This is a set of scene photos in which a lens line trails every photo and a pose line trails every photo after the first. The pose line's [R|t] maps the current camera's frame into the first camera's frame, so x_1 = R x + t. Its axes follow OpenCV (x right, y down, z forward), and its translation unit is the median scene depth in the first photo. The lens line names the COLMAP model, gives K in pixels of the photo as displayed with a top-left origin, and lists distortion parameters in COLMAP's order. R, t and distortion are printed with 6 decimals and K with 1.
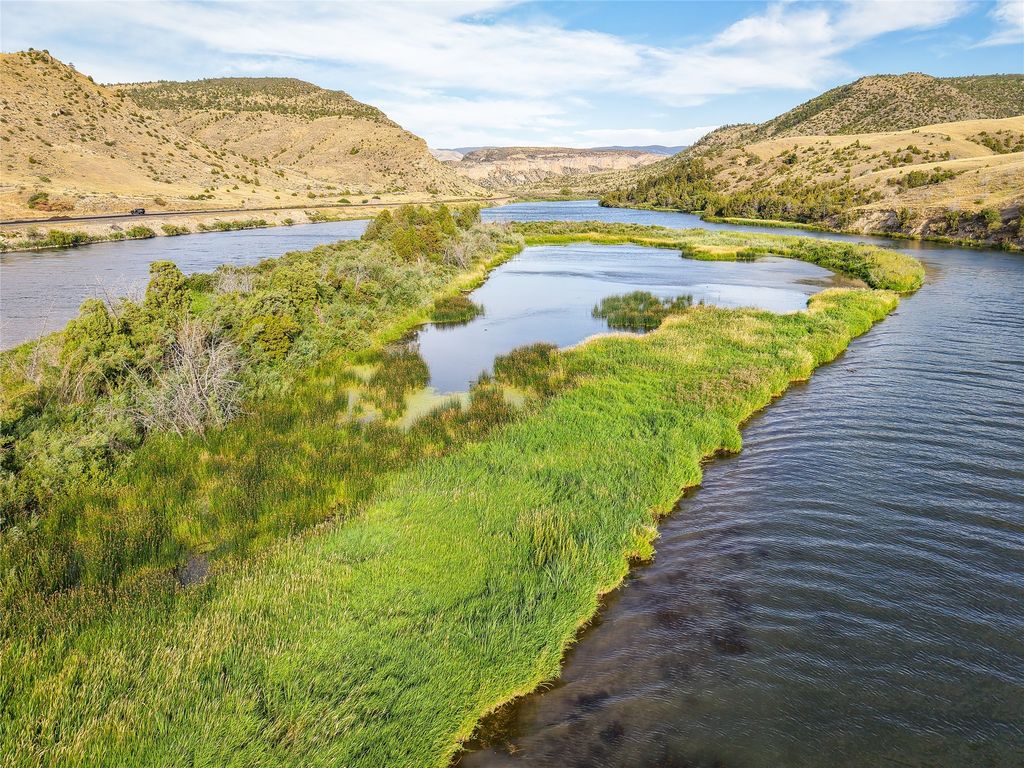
lens RADIAL K [[687.3, 0, 509.8], [0, 687.3, 385.1], [0, 0, 1]] dist [0.014841, -0.012350]
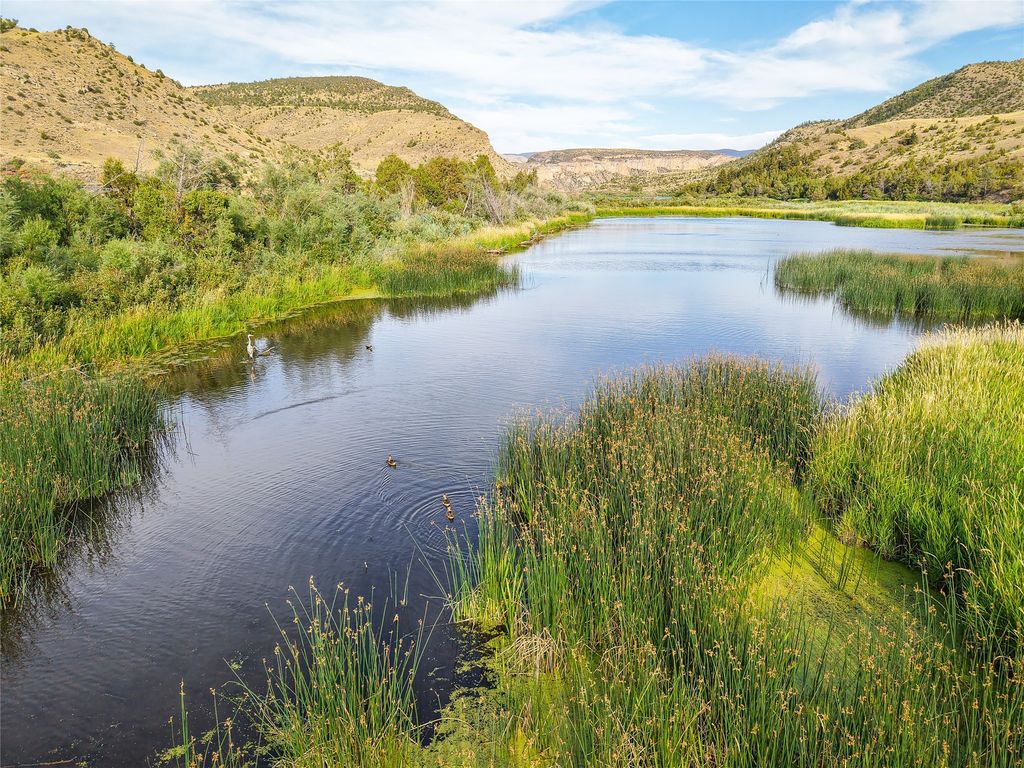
lens RADIAL K [[687.3, 0, 510.8], [0, 687.3, 383.4], [0, 0, 1]] dist [0.014841, -0.012350]
pose [[0.996022, 0.024289, -0.085730, -0.000601], [-0.025106, 0.999649, -0.008468, -0.007825], [0.085495, 0.010587, 0.996282, 0.116916]]
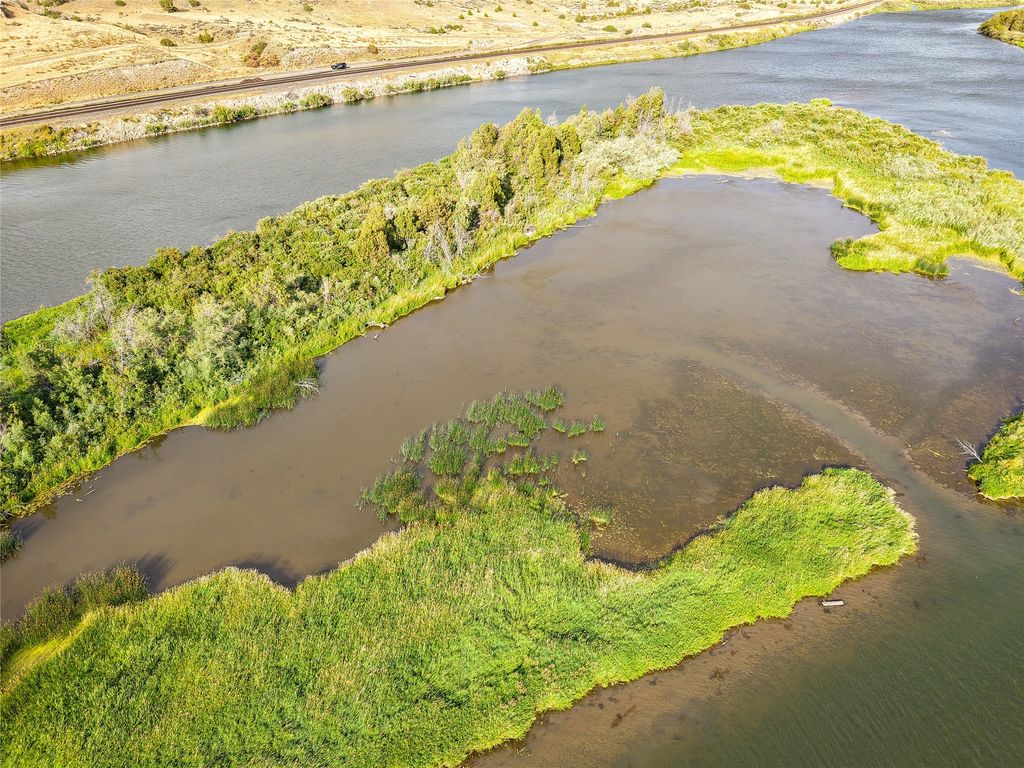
lens RADIAL K [[687.3, 0, 506.7], [0, 687.3, 384.5], [0, 0, 1]] dist [0.014841, -0.012350]
pose [[0.881787, 0.253136, -0.397962, 0.101889], [-0.135102, 0.943976, 0.301092, -0.083625], [0.451884, -0.211734, 0.866585, 0.085184]]
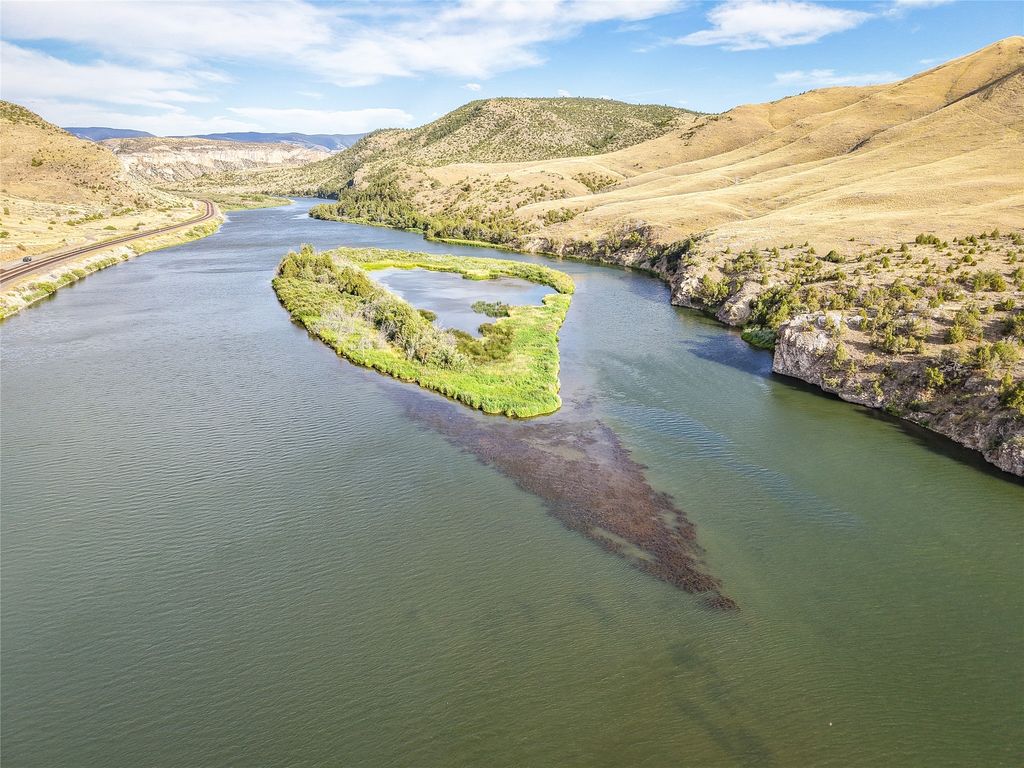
lens RADIAL K [[687.3, 0, 507.7], [0, 687.3, 397.6], [0, 0, 1]] dist [0.014841, -0.012350]
pose [[0.884639, -0.139076, 0.445053, -0.199417], [0.123508, 0.990280, 0.063958, 0.012931], [-0.449622, -0.001612, 0.893217, -0.283354]]
